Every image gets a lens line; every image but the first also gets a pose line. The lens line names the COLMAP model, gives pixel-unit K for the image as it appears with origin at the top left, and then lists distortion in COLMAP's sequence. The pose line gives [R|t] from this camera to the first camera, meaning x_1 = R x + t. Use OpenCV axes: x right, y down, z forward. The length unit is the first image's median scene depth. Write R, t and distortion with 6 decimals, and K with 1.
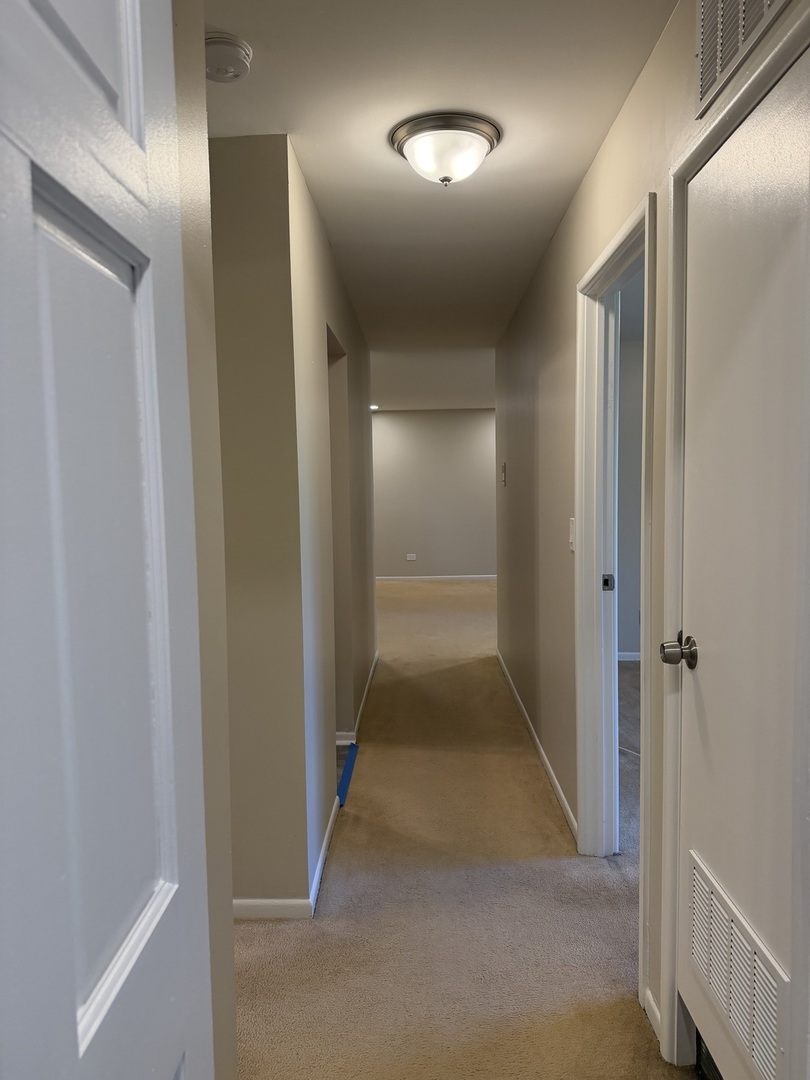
lens RADIAL K [[755.0, 0, 405.0], [0, 755.0, 540.0], [0, 0, 1]] dist [-0.003097, -0.003260]
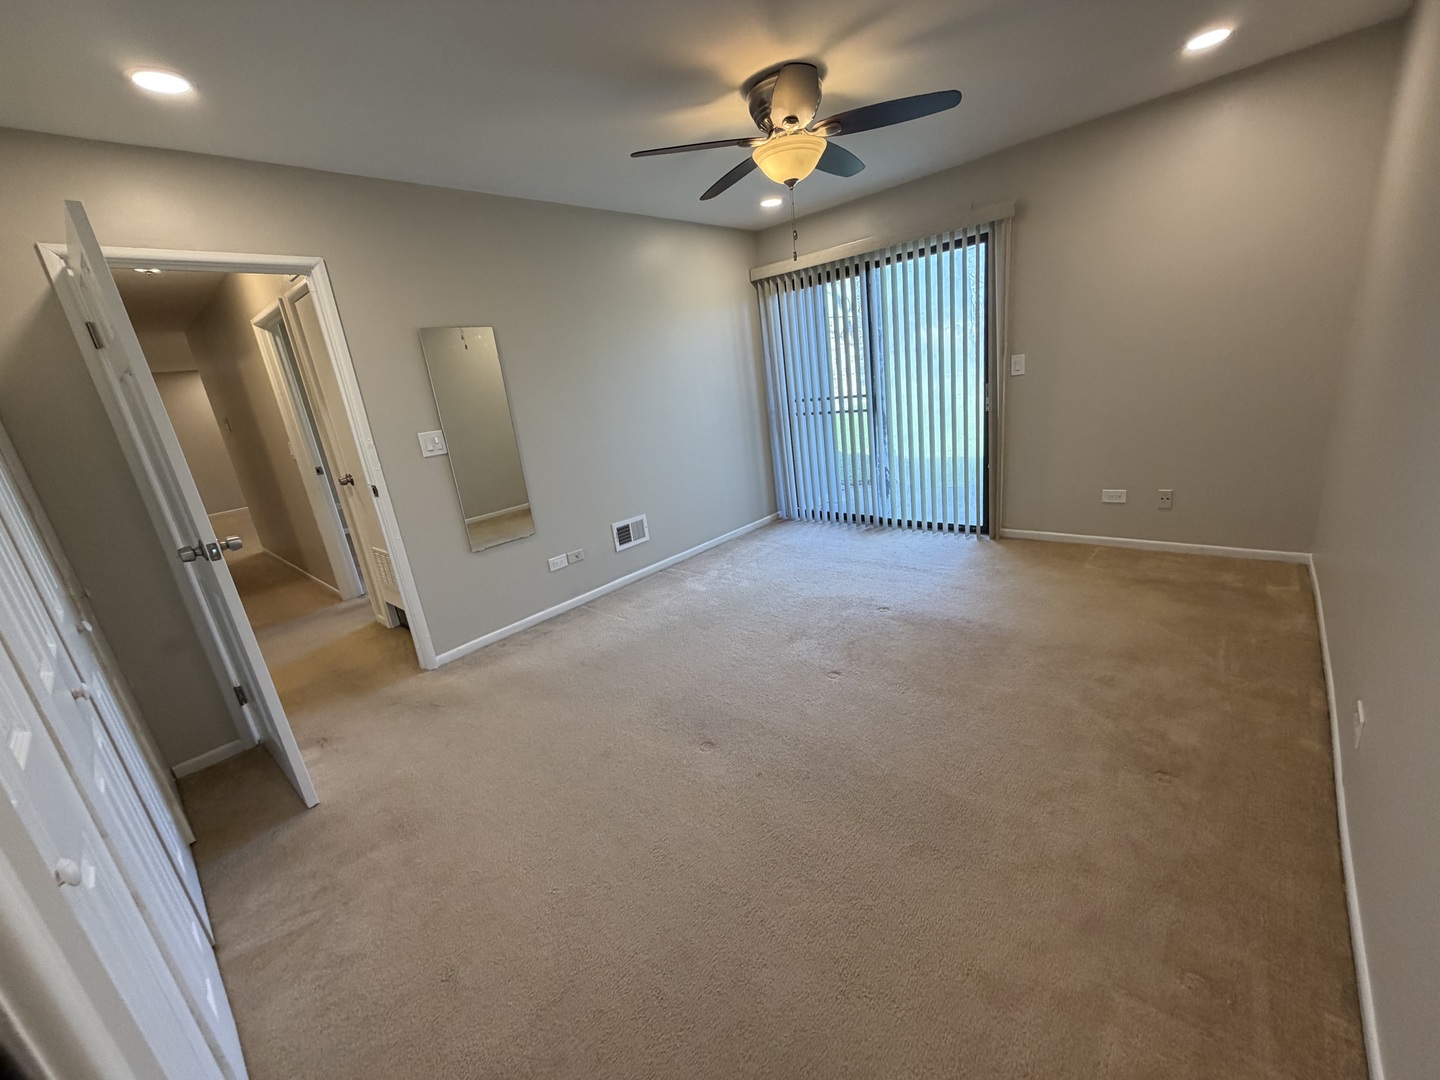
lens RADIAL K [[571.0, 0, 720.0], [0, 571.0, 540.0], [0, 0, 1]] dist [-0.000177, -0.000168]
pose [[0.653071, -0.270376, 0.707386, -0.176536], [0.162436, 0.962366, 0.217869, 0.081863], [-0.739671, -0.027379, 0.672412, -0.900153]]
